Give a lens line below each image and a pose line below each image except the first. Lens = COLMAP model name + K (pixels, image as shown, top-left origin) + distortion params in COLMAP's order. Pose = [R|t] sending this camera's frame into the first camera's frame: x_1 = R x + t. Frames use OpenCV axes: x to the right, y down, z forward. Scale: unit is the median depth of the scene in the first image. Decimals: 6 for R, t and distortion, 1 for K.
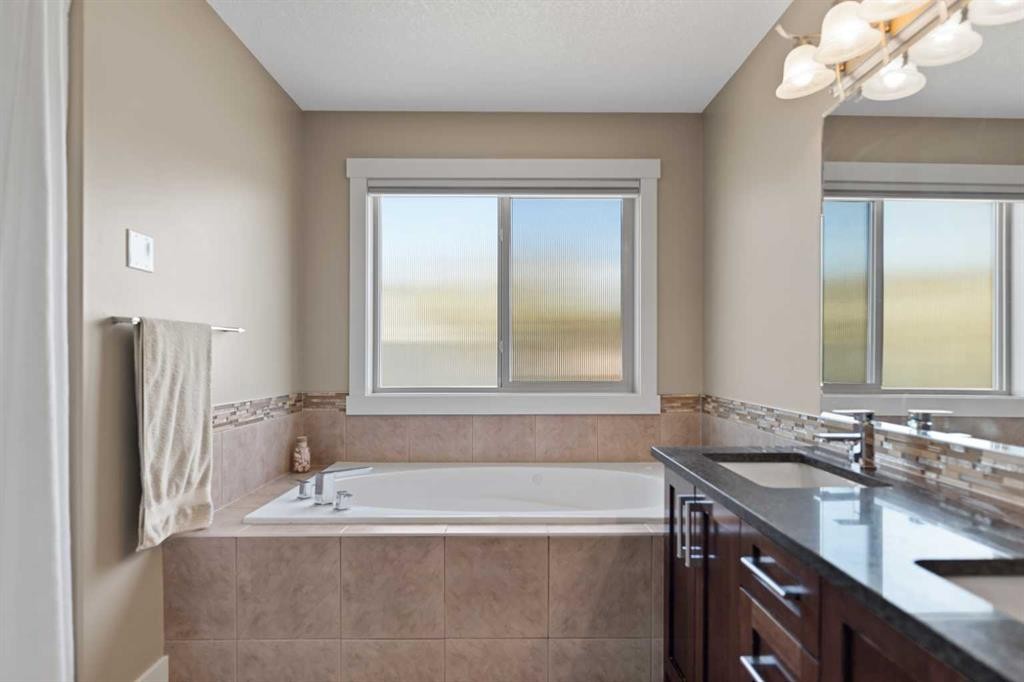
lens RADIAL K [[545.9, 0, 513.3], [0, 545.9, 354.8], [0, 0, 1]] dist [-0.000977, -0.000139]
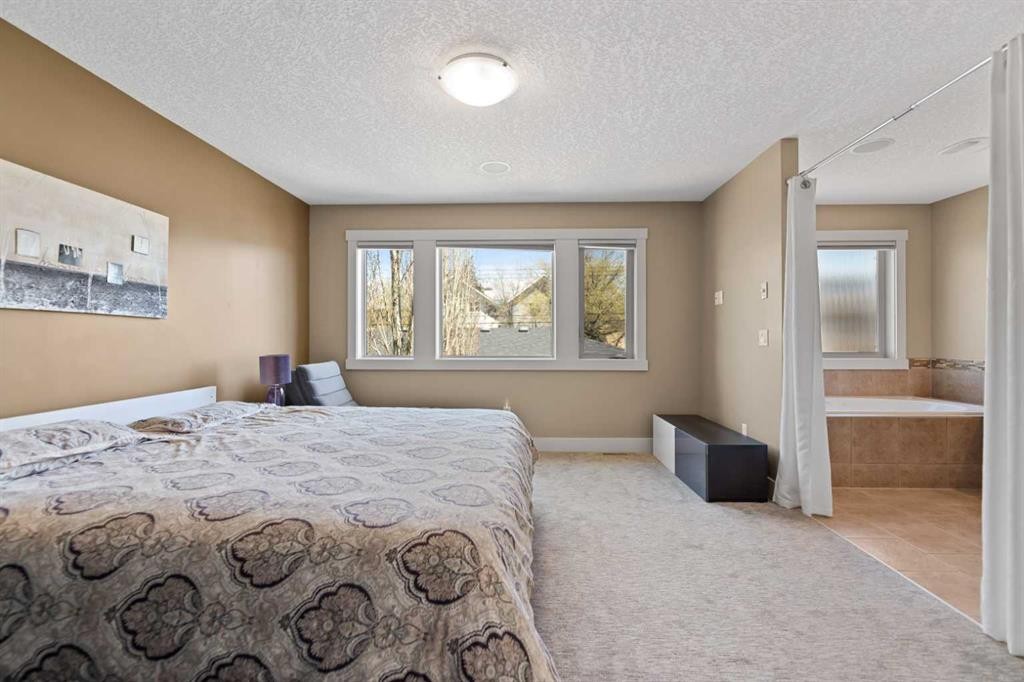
lens RADIAL K [[453.3, 0, 515.8], [0, 453.3, 332.2], [0, 0, 1]] dist [-0.002316, -0.000199]
pose [[0.999638, 0.003592, -0.026665, -1.041256], [-0.003925, 0.999915, -0.012460, 0.008334], [0.026618, 0.012560, 0.999567, -0.566091]]
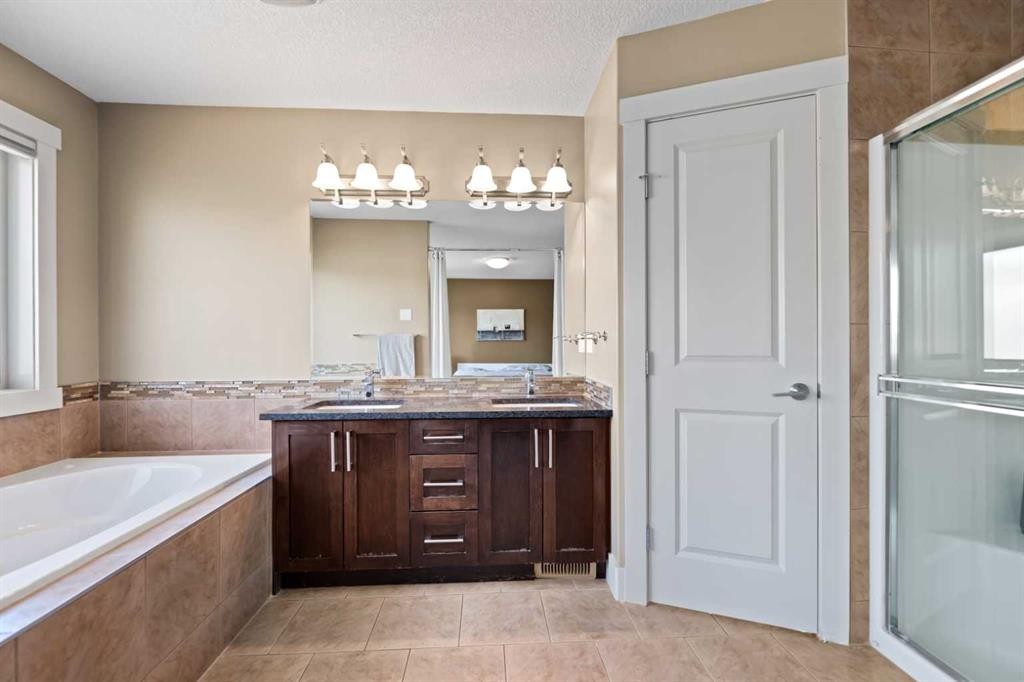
lens RADIAL K [[445.7, 0, 510.0], [0, 445.7, 343.6], [0, 0, 1]] dist [-0.001223, -0.000089]
pose [[-0.049685, -0.001122, 0.998764, -0.534931], [0.004291, 0.999990, 0.001337, 0.003084], [-0.998756, 0.004352, -0.049680, 0.297114]]
